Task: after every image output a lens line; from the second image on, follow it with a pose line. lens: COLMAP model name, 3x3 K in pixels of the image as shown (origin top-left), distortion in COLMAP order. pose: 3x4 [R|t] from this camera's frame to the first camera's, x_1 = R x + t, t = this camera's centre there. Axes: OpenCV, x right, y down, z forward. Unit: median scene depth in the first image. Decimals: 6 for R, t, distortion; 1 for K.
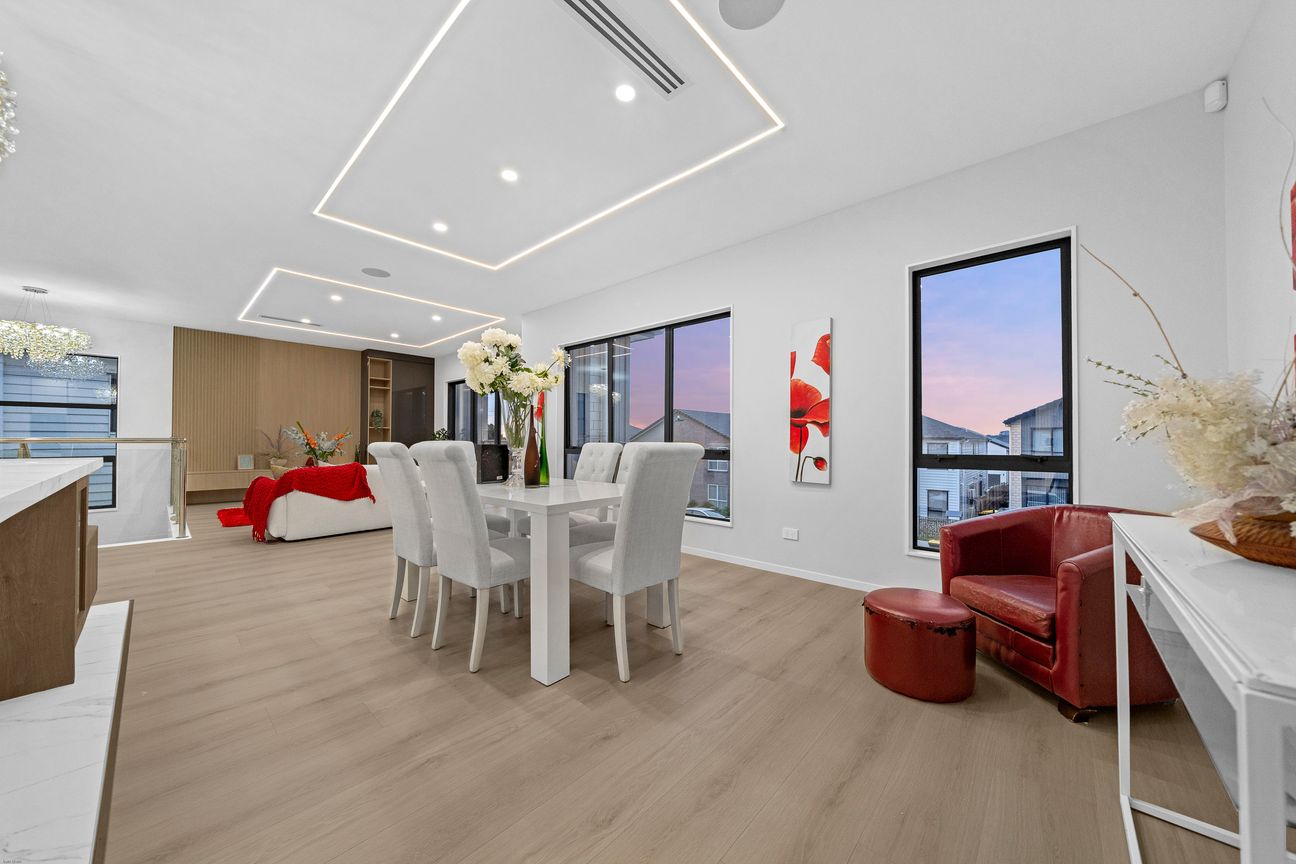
lens RADIAL K [[448.8, 0, 652.4], [0, 448.8, 433.4], [0, 0, 1]] dist [0.001963, 0.000145]
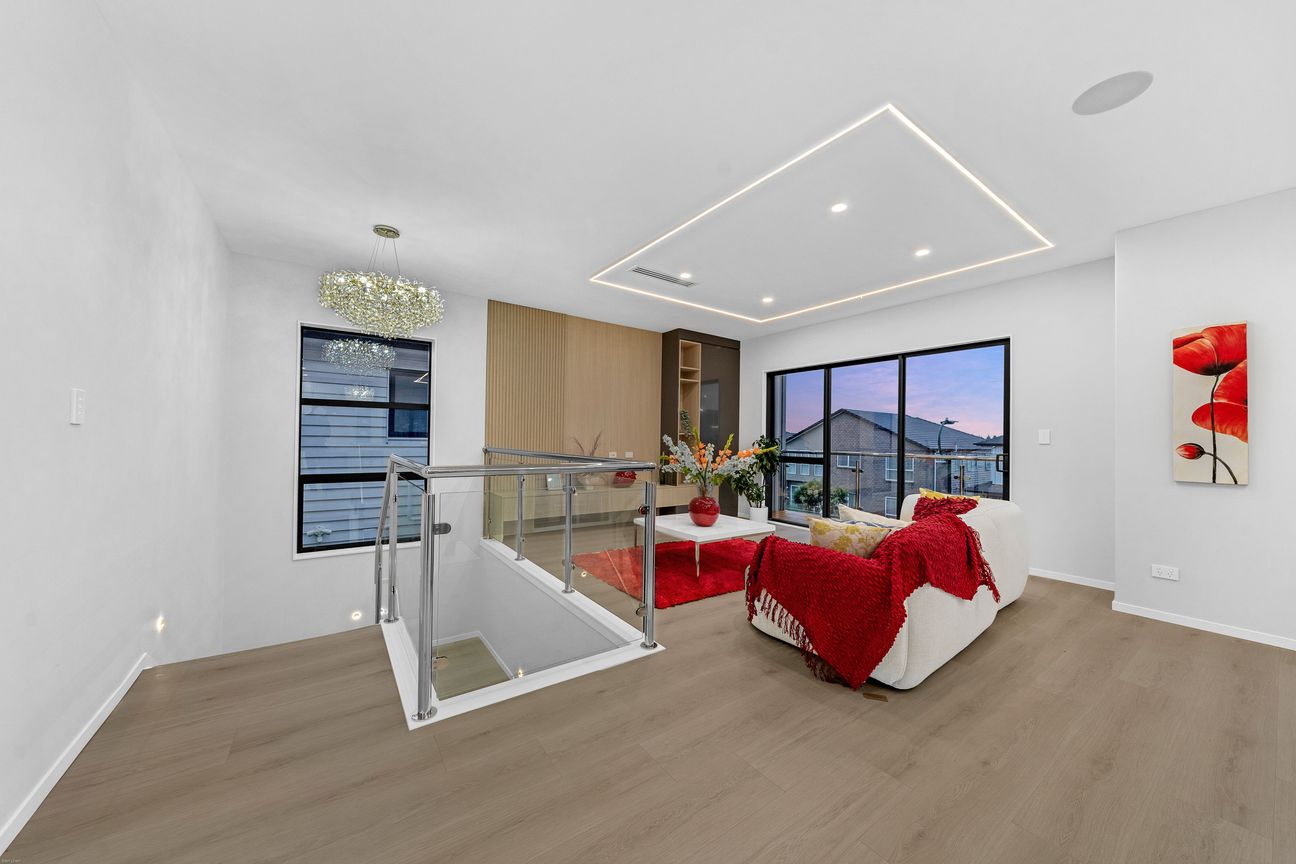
lens RADIAL K [[442.3, 0, 644.7], [0, 442.3, 435.9], [0, 0, 1]] dist [-0.012255, 0.000070]
pose [[0.980884, 0.010264, -0.194323, -0.524019], [-0.009966, 0.999947, 0.002509, -0.011477], [0.194338, -0.000524, 0.980934, 0.268545]]
